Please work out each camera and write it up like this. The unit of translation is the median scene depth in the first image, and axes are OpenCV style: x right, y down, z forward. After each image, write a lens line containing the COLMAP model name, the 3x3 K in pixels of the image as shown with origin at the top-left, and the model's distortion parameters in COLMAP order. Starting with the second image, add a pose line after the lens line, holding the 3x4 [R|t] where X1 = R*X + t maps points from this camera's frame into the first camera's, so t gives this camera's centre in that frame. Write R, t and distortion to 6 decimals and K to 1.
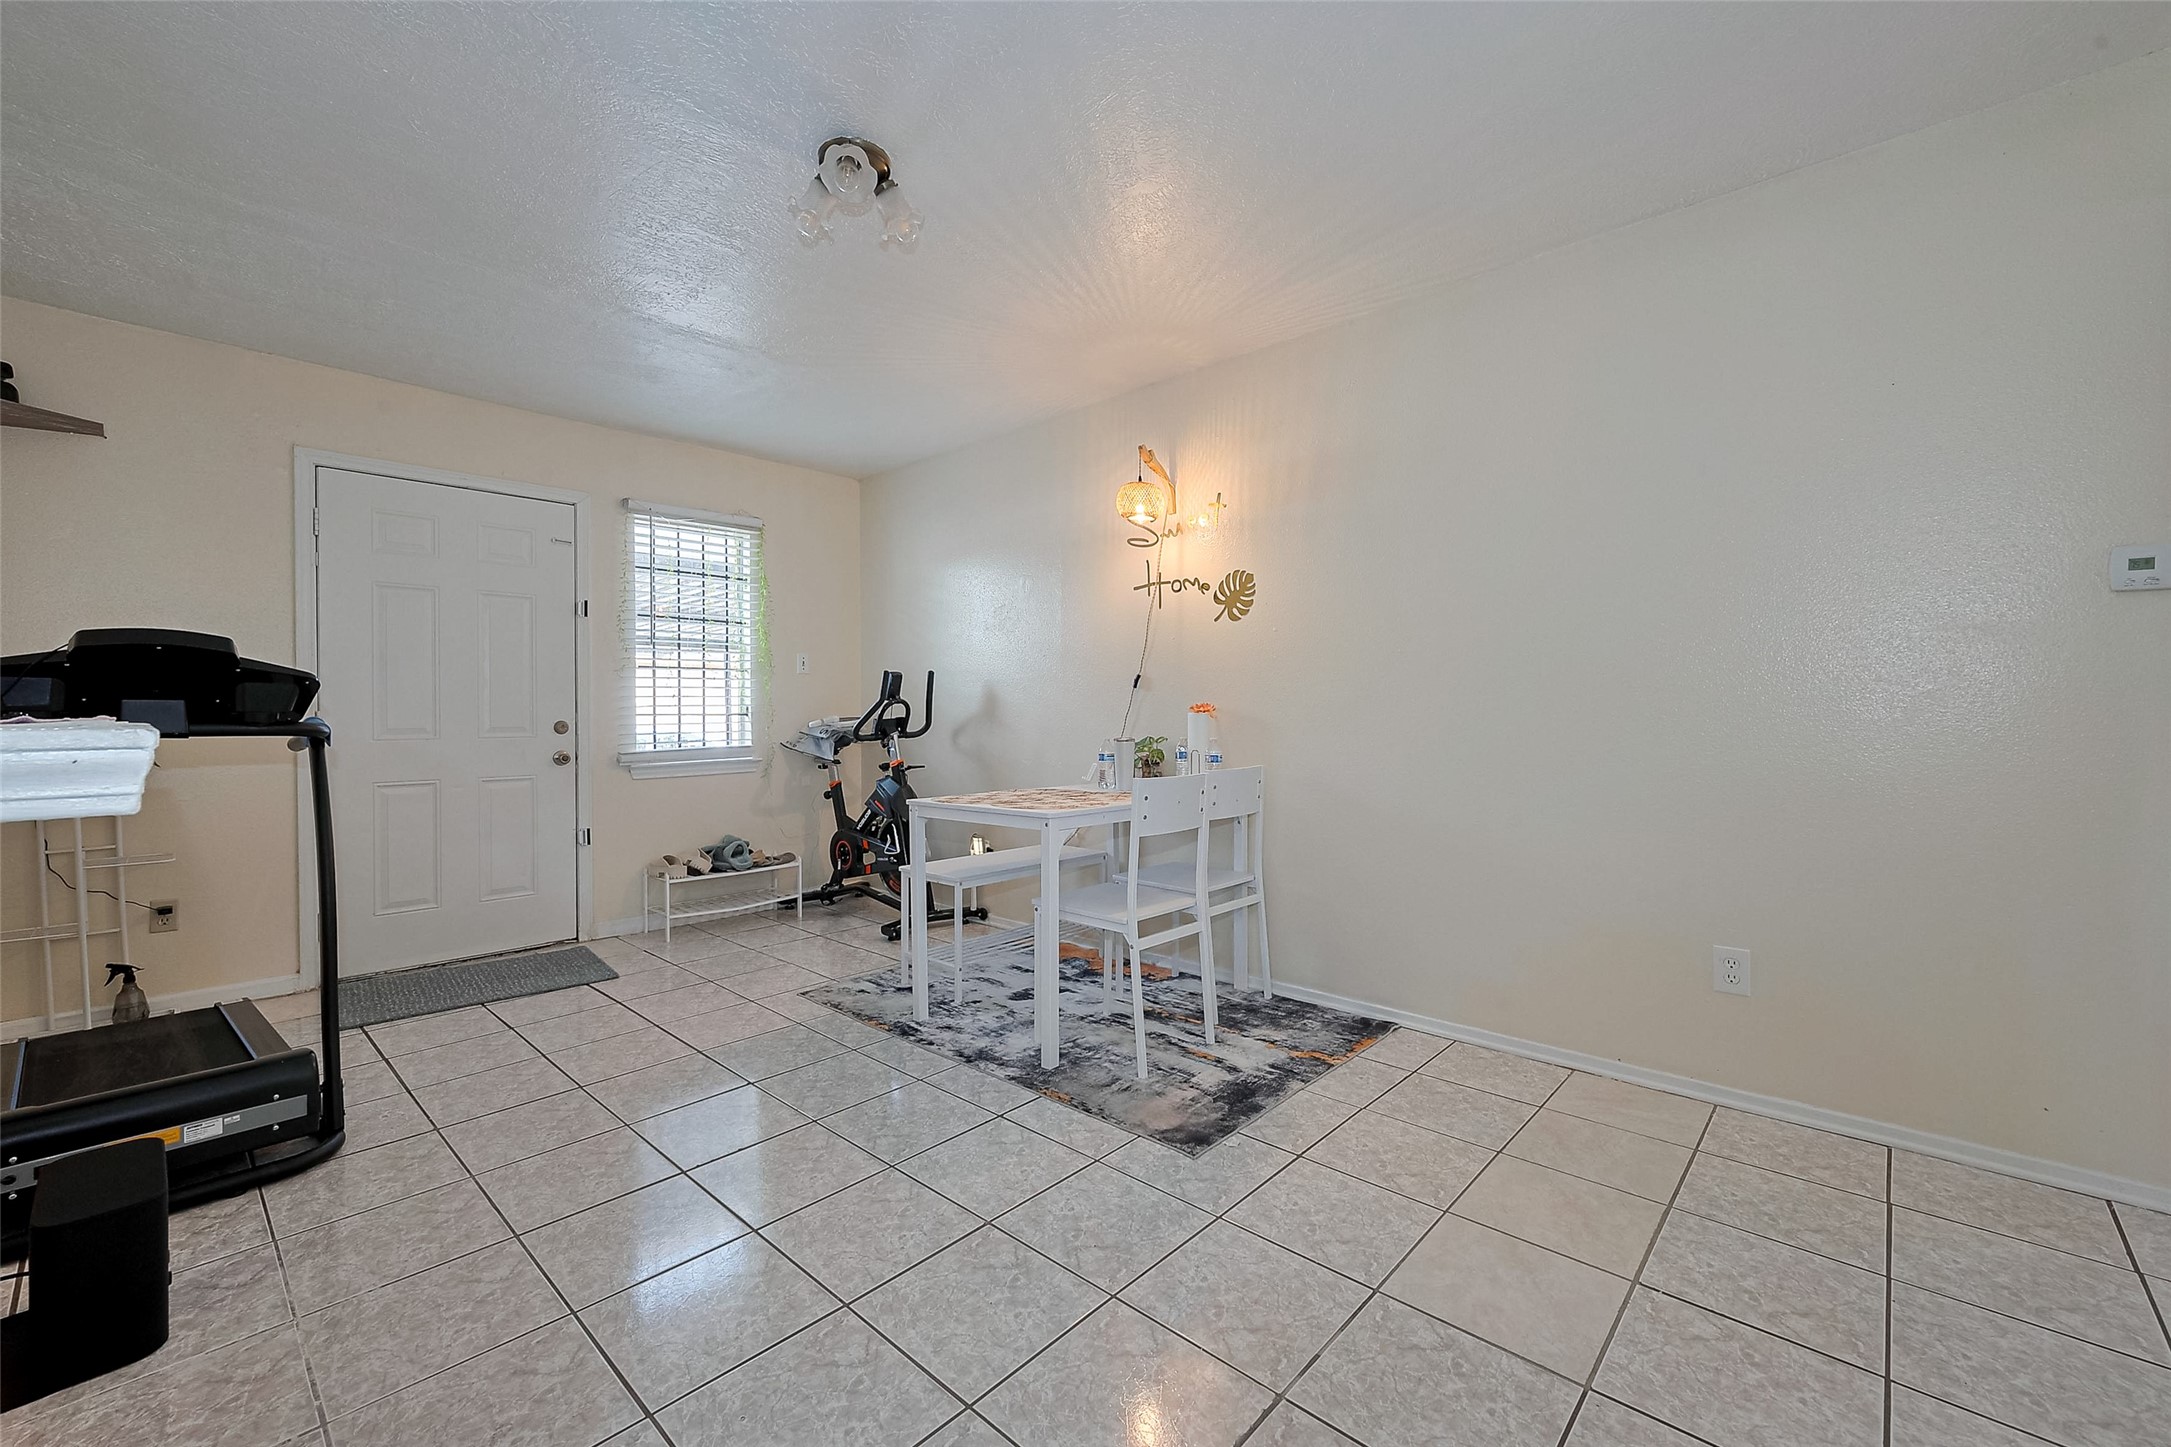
lens RADIAL K [[889.6, 0, 1093.3], [0, 889.6, 723.3], [0, 0, 1]] dist [-0.004498, 0.001462]
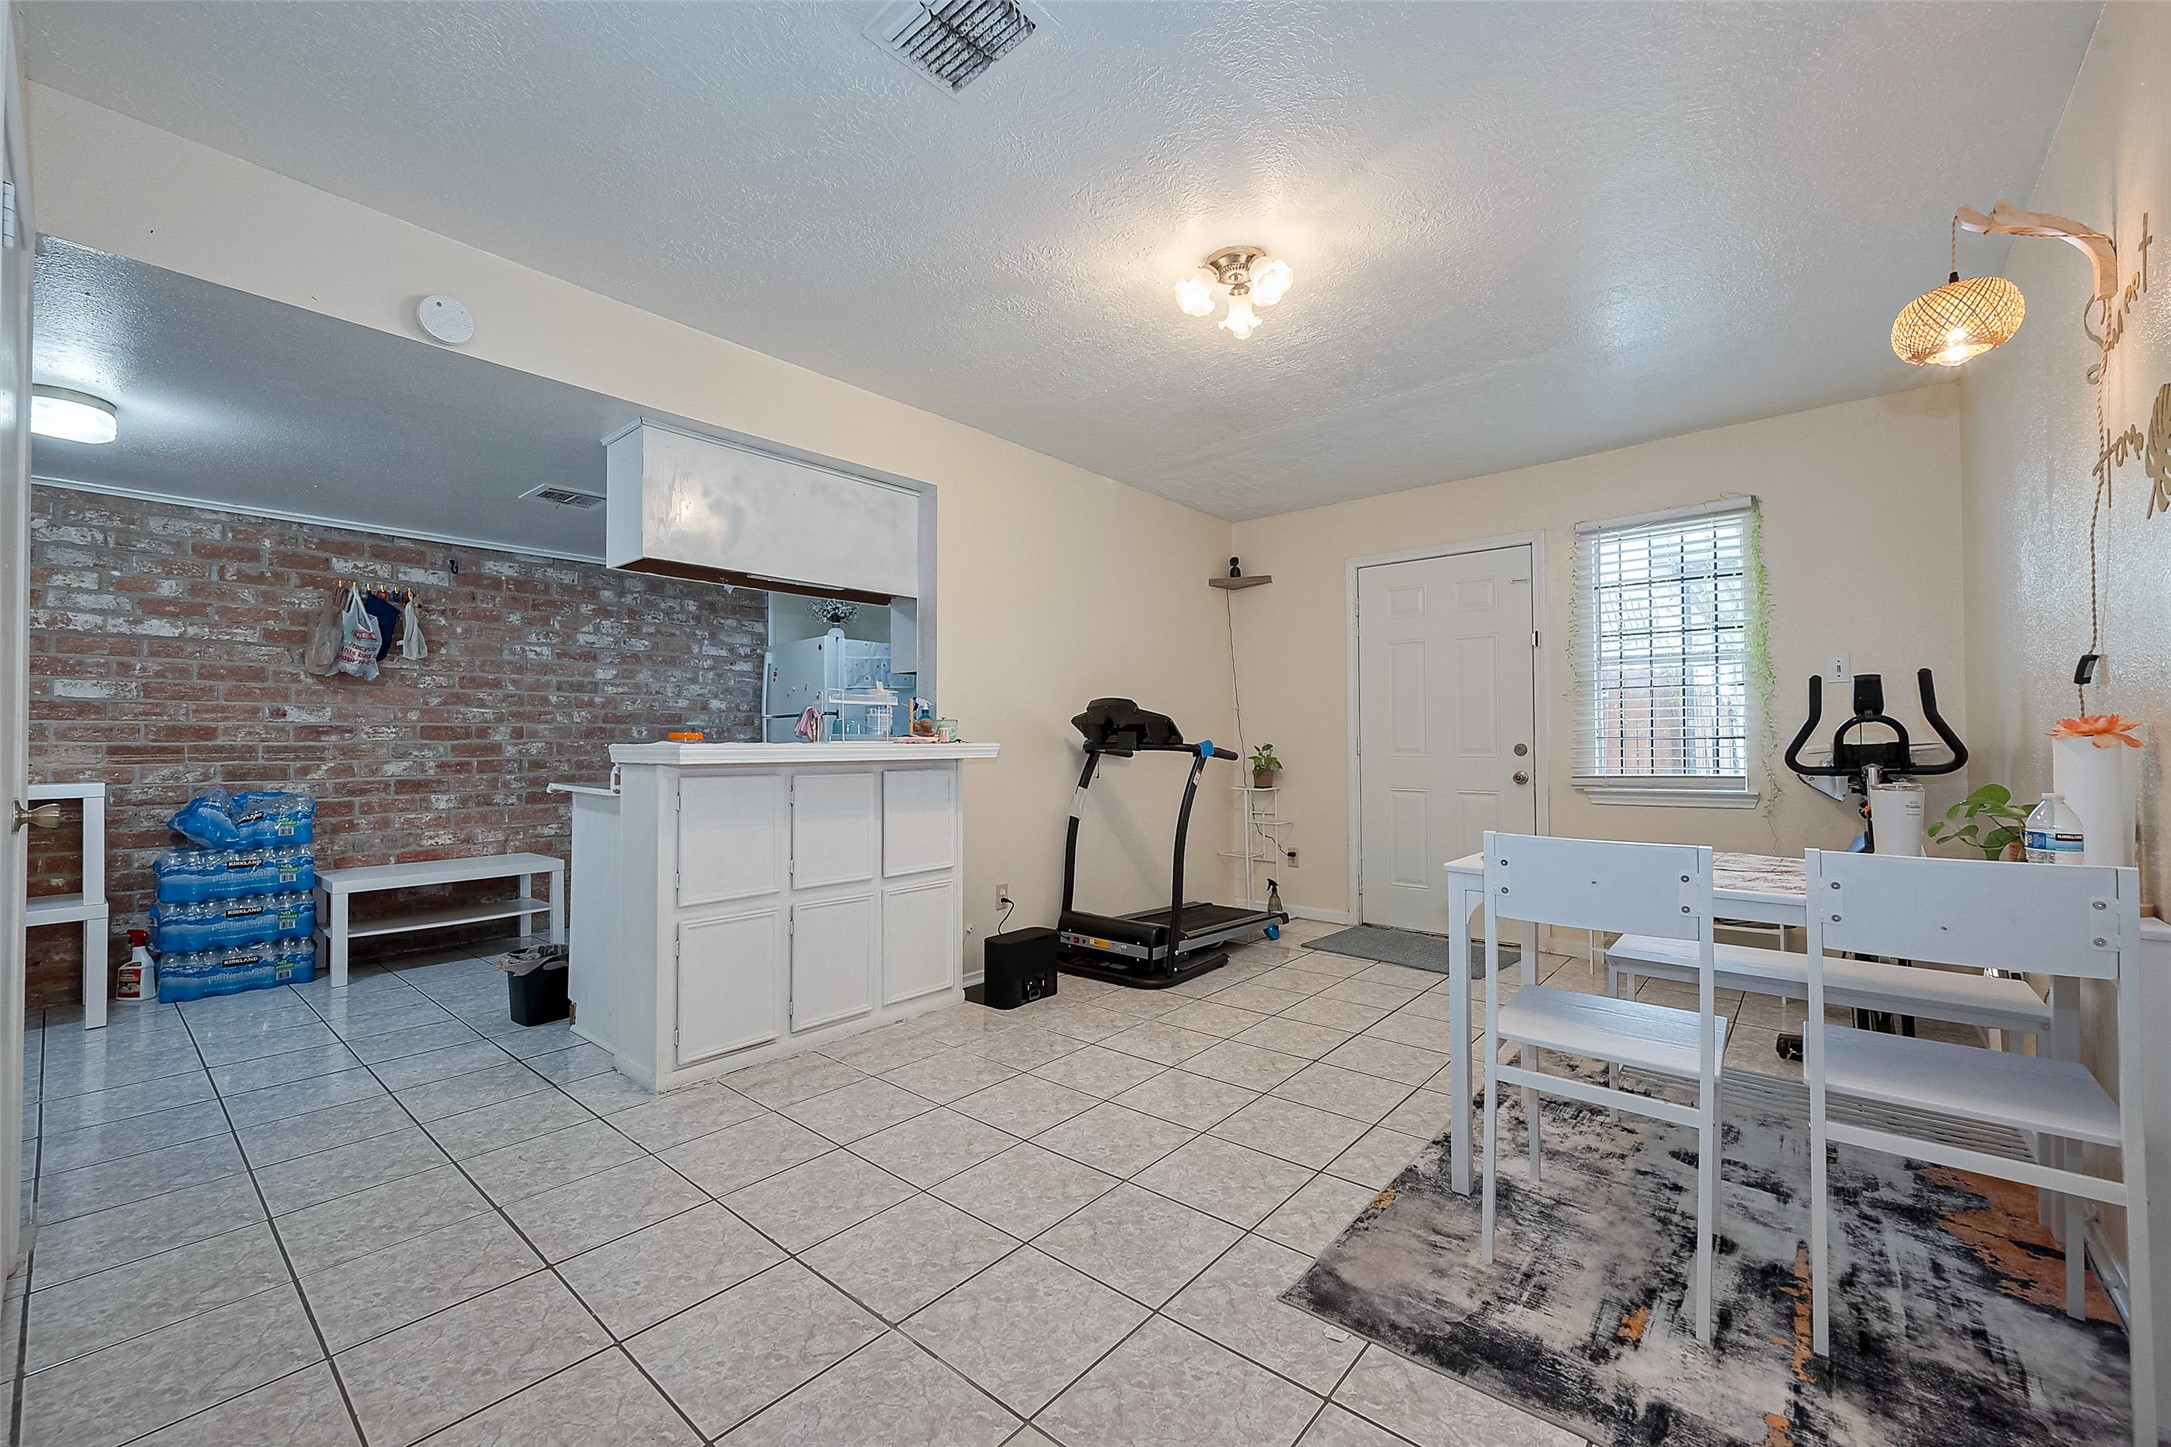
lens RADIAL K [[889.6, 0, 1065.5], [0, 889.6, 727.0], [0, 0, 1]] dist [-0.004498, 0.001462]
pose [[0.000134, -0.012142, -0.999926, 0.636362], [-0.007632, 0.999897, -0.012143, -0.007731], [0.999971, 0.007633, 0.000041, 0.559579]]
